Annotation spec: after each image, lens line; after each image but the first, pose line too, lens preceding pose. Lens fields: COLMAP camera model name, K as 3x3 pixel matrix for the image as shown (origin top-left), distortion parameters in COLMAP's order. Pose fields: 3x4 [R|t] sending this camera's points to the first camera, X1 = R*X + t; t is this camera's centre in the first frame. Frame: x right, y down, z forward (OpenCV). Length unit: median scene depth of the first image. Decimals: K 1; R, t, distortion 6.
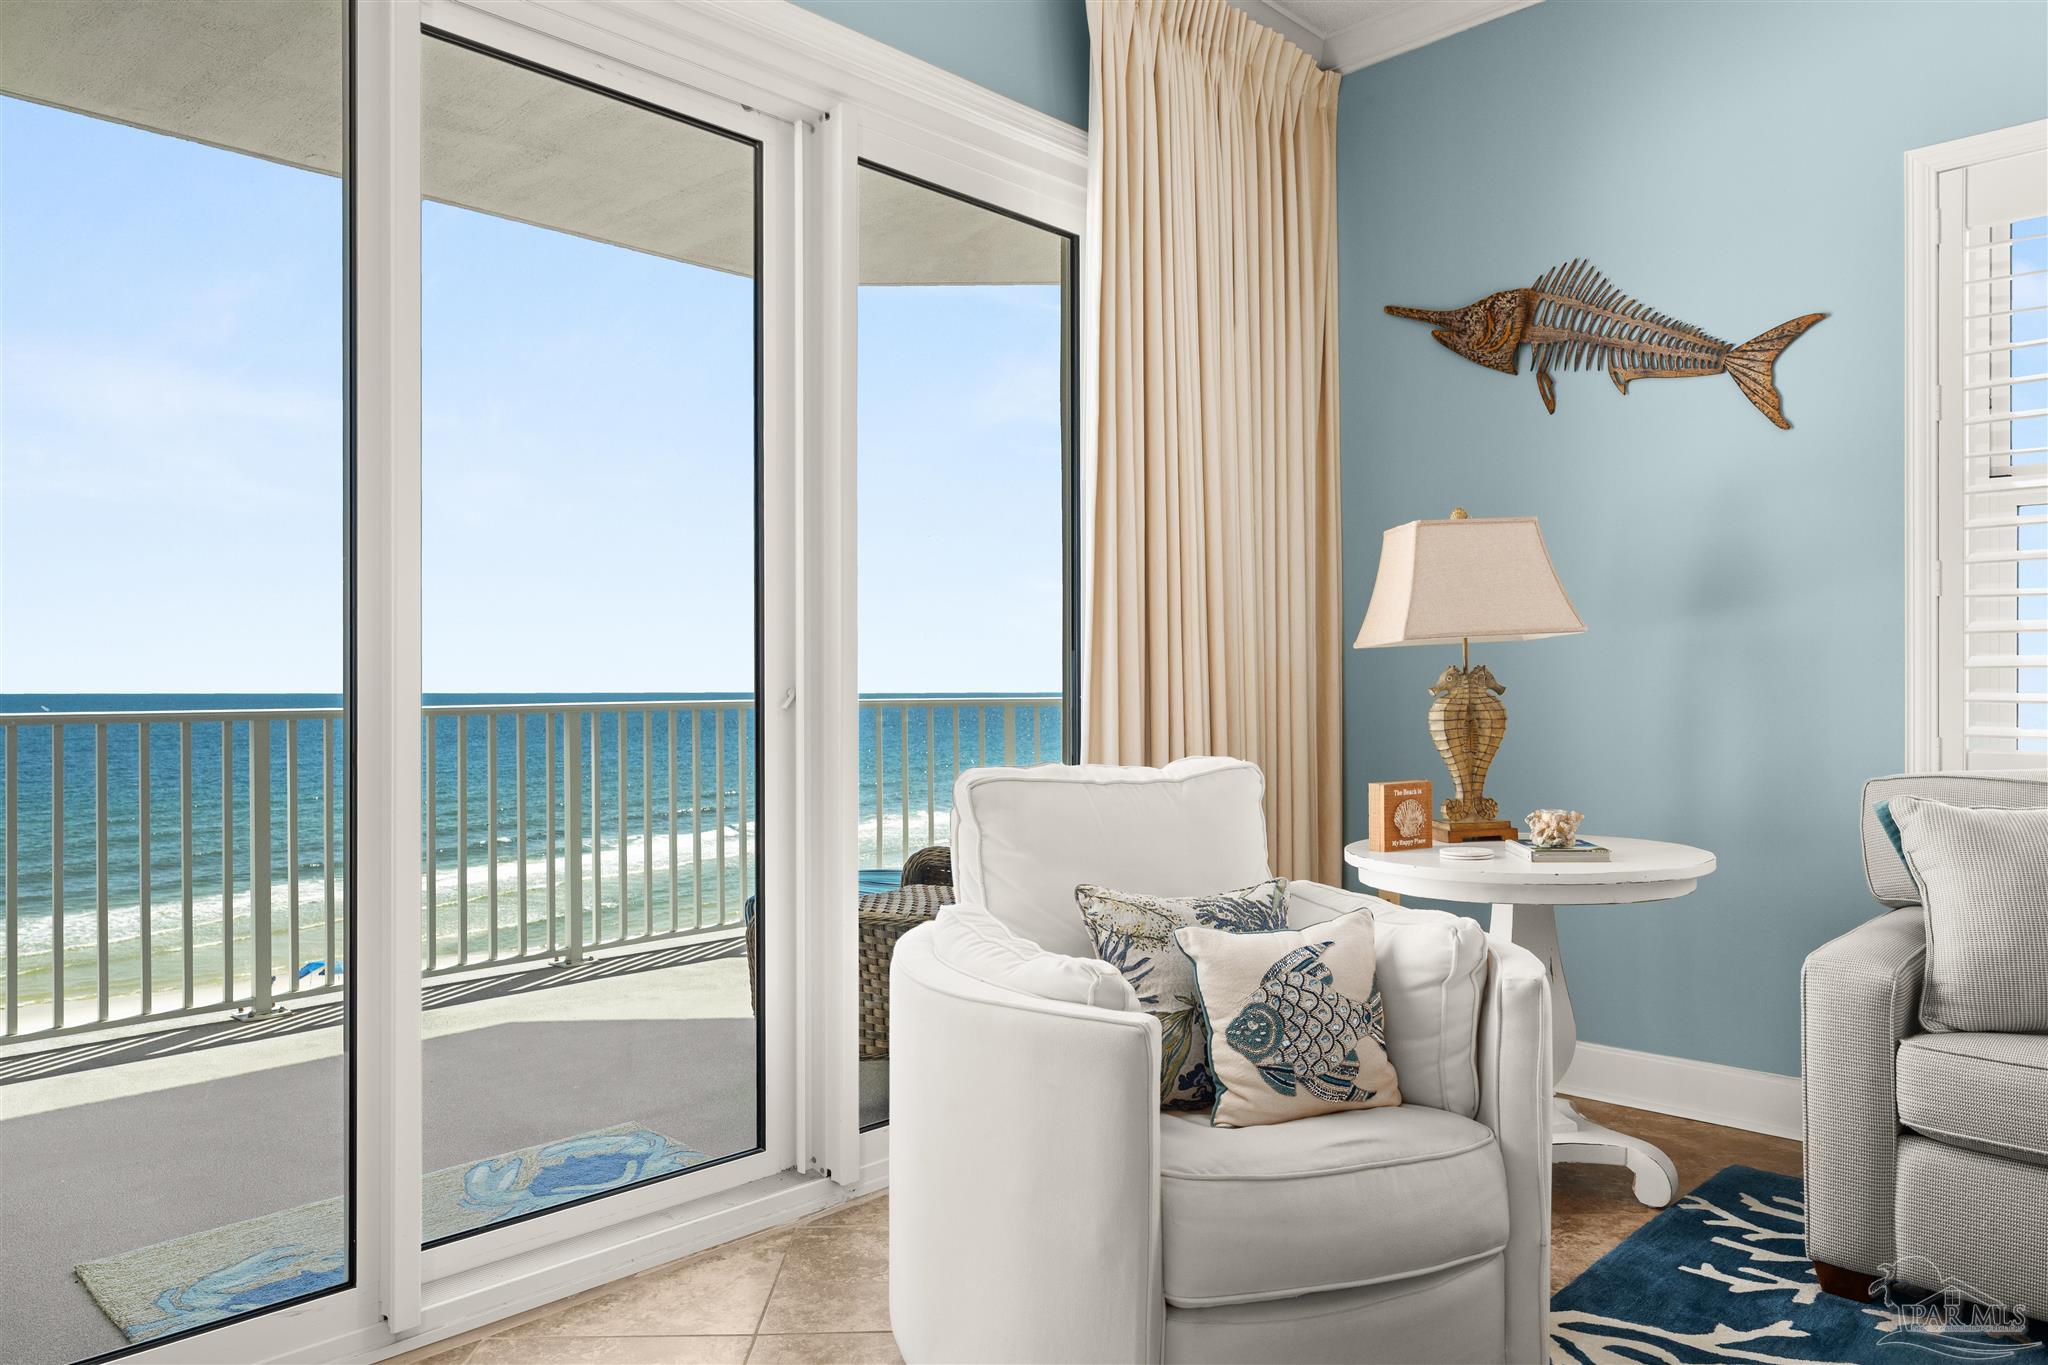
lens RADIAL K [[1375.6, 0, 1020.9], [0, 1375.6, 686.2], [0, 0, 1]] dist [0.005076, 0.002695]
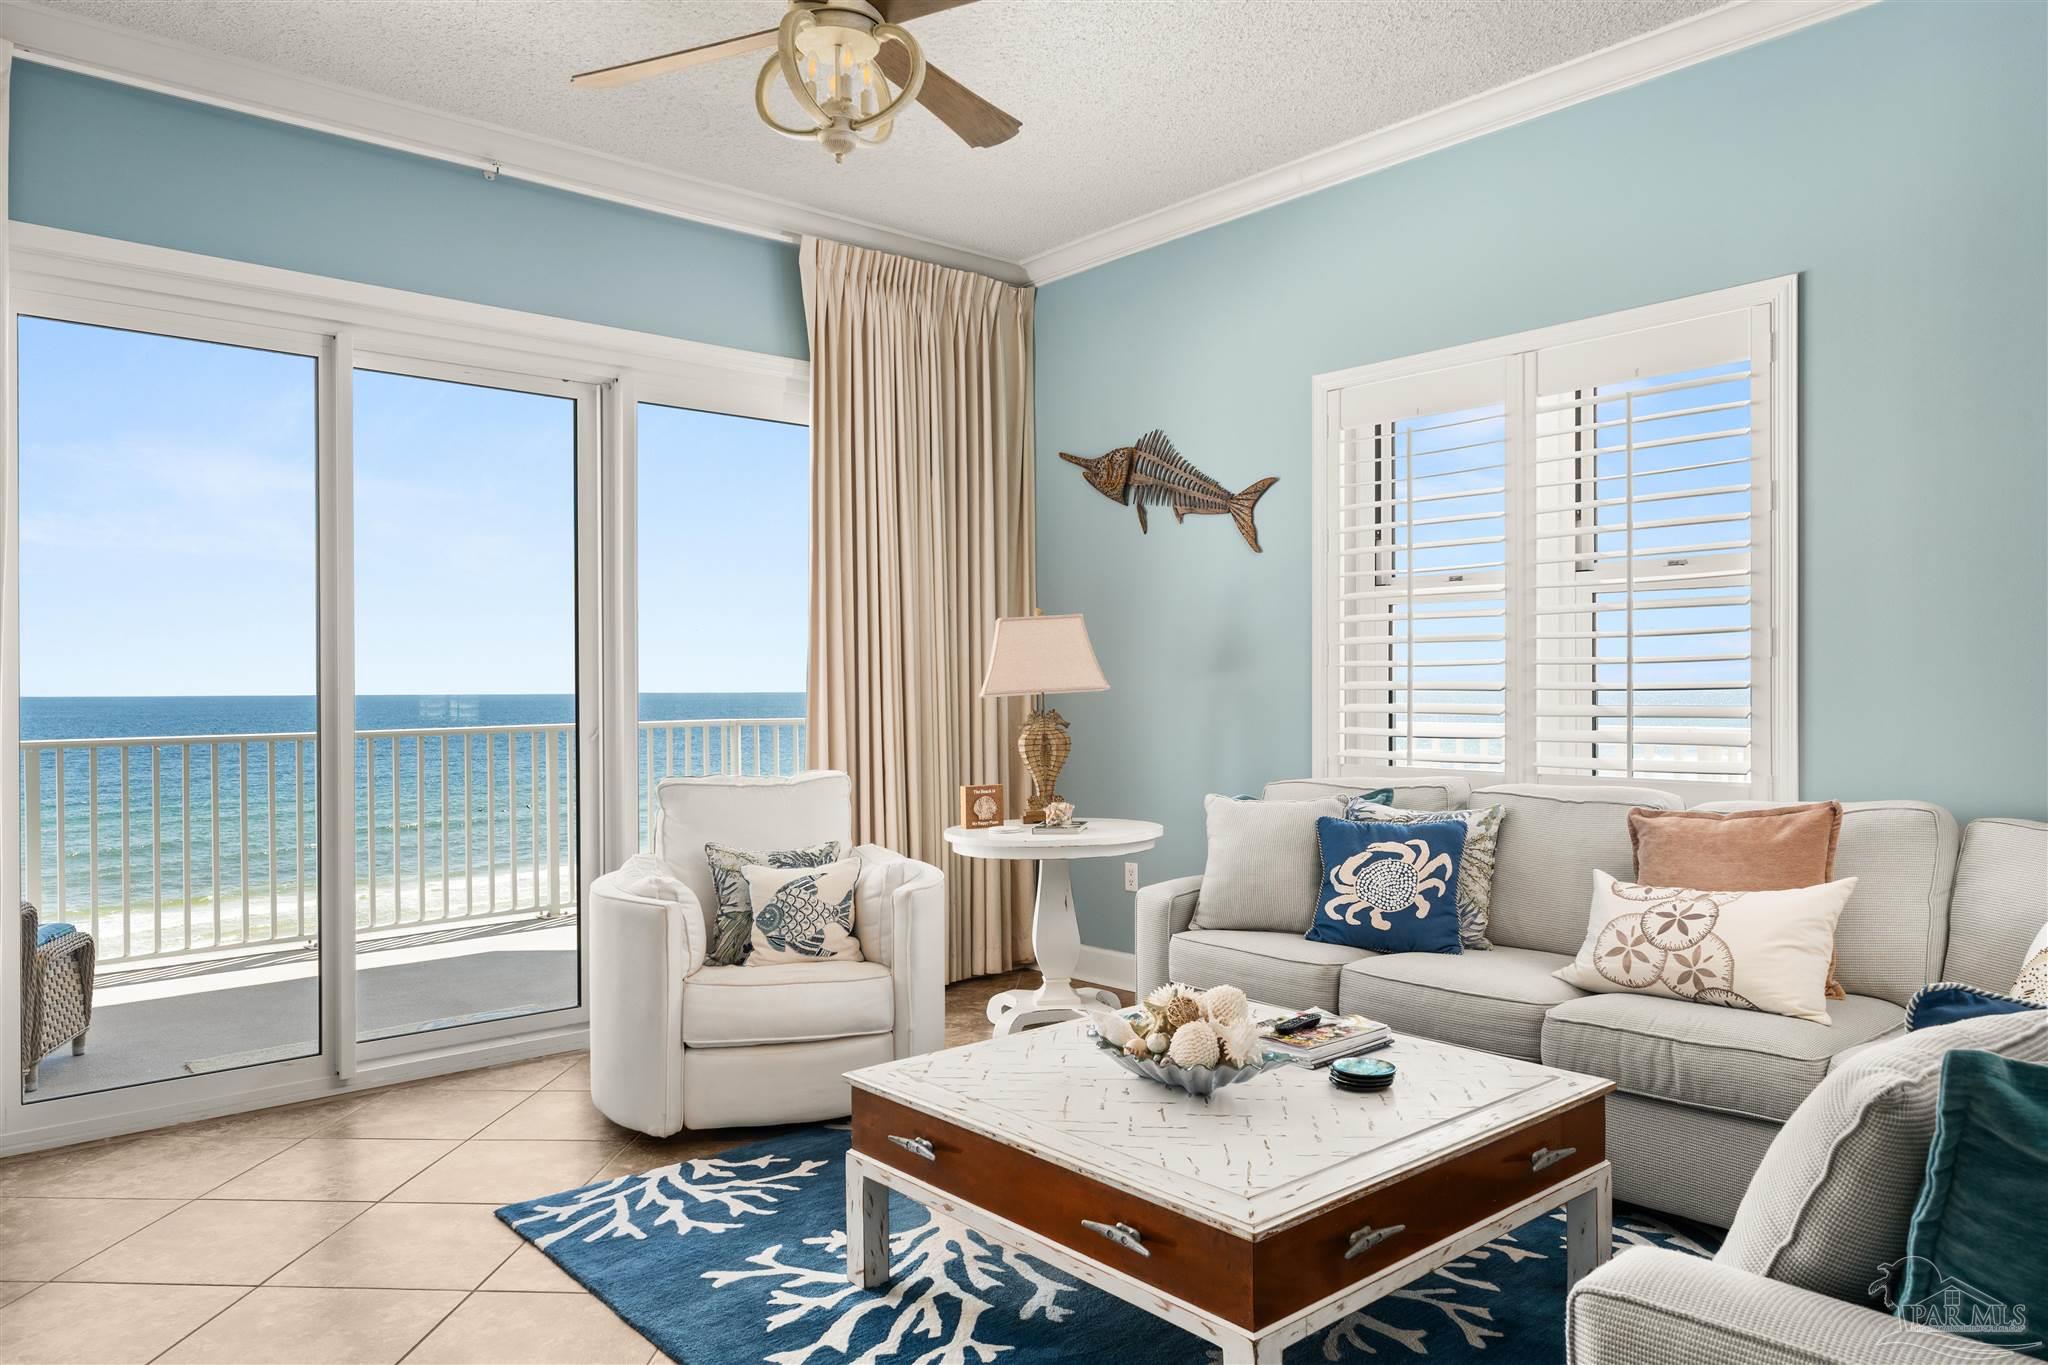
lens RADIAL K [[1375.6, 0, 1025.5], [0, 1375.6, 695.8], [0, 0, 1]] dist [0.005076, 0.002695]
pose [[0.996696, -0.003566, -0.081149, 0.434080], [0.004227, 0.999959, 0.007979, -0.043277], [0.081117, -0.008295, 0.996670, -0.543845]]
